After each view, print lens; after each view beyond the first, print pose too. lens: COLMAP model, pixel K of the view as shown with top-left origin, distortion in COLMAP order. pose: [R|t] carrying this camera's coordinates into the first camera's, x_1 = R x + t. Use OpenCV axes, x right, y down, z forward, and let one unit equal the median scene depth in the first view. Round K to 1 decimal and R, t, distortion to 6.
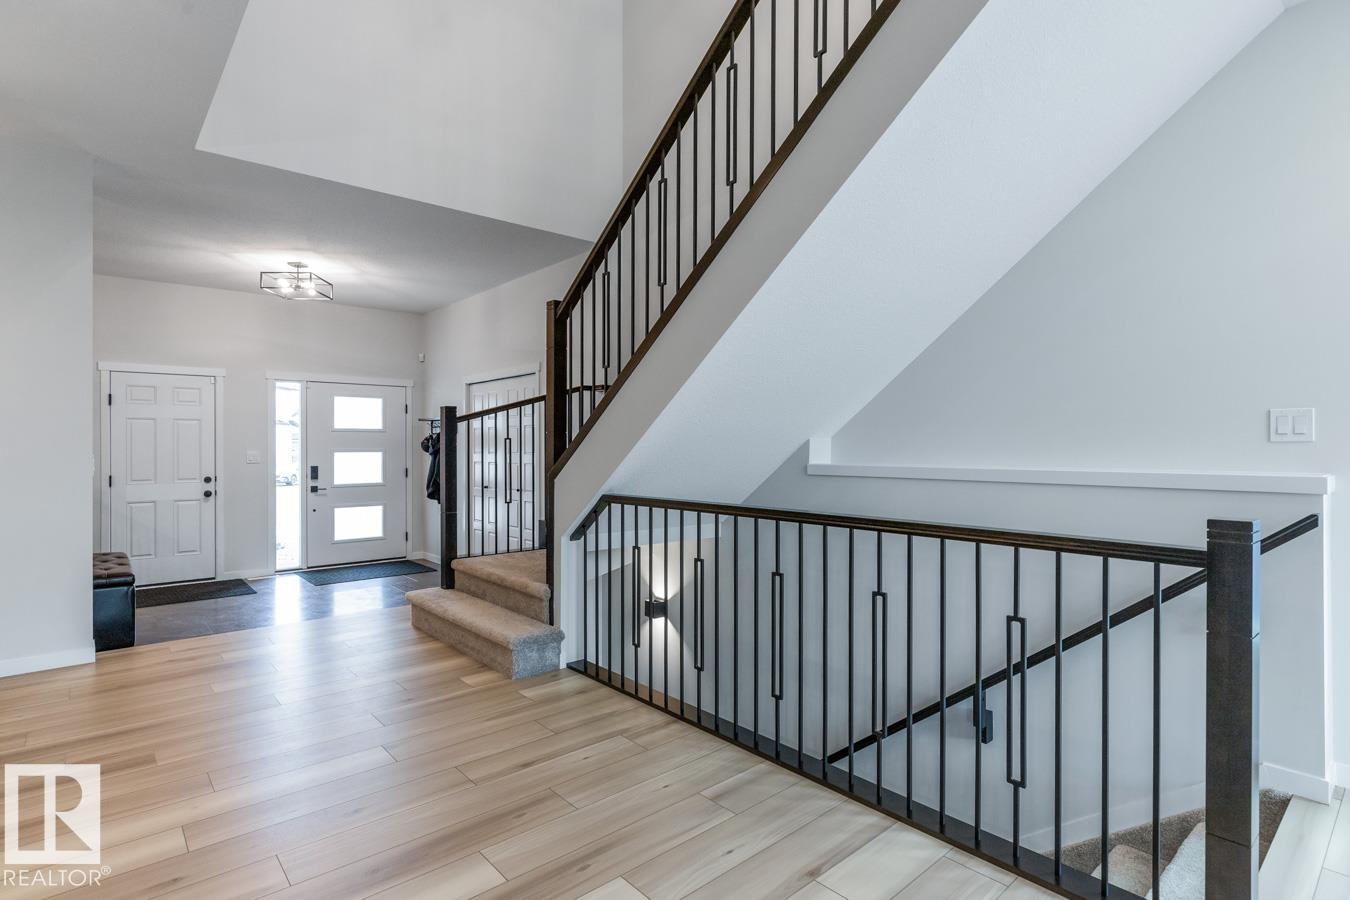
lens RADIAL K [[676.4, 0, 672.9], [0, 676.4, 447.1], [0, 0, 1]] dist [-0.004322, 0.000248]
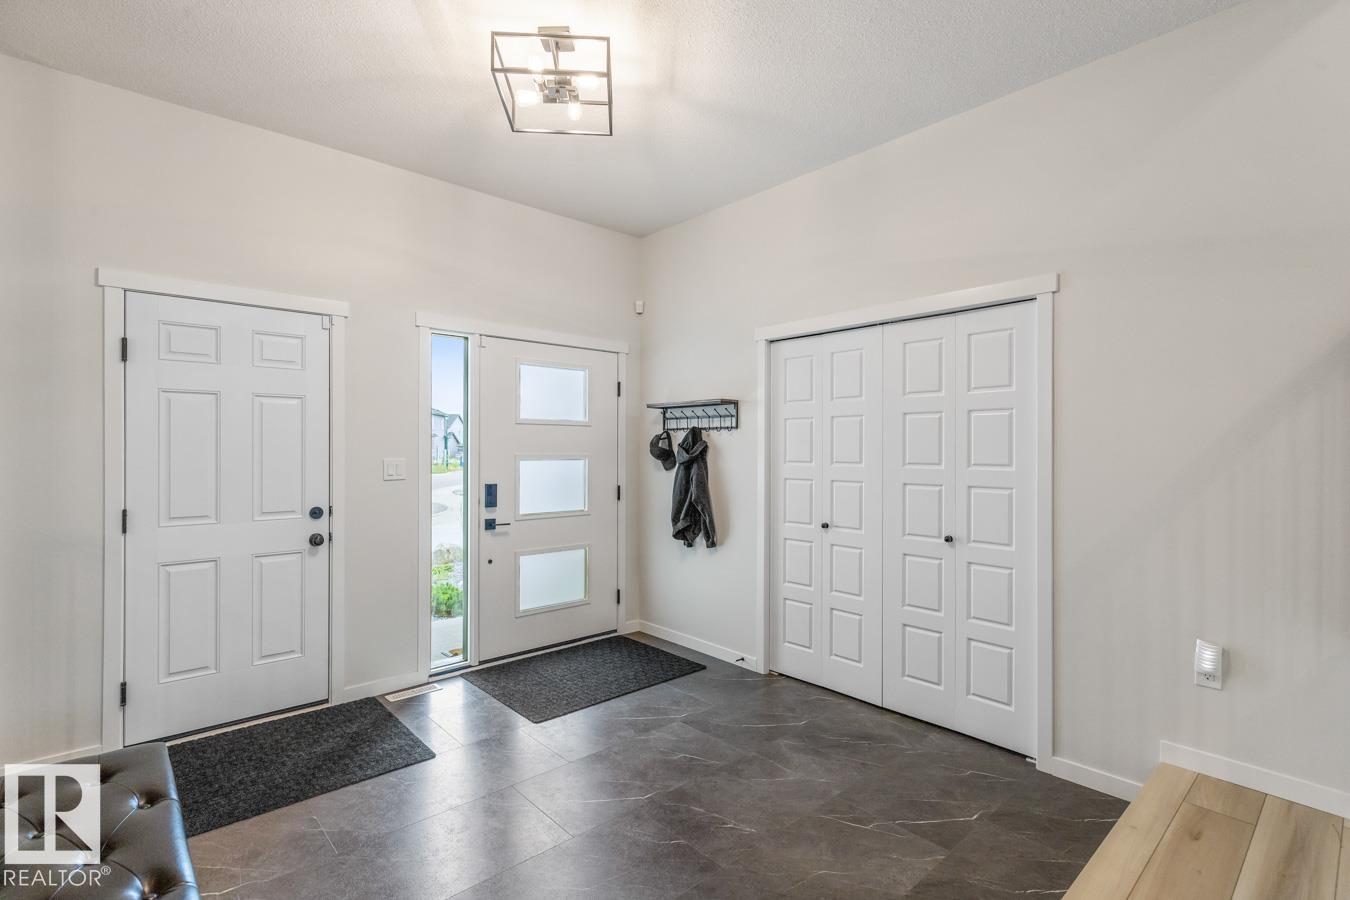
lens RADIAL K [[635.4, 0, 677.9], [0, 635.4, 451.6], [0, 0, 1]] dist [0.002782, -0.001038]
pose [[0.999561, 0.003195, 0.029445, -0.387391], [-0.003157, 0.999994, -0.001321, 0.000743], [-0.029449, 0.001227, 0.999566, 0.457373]]
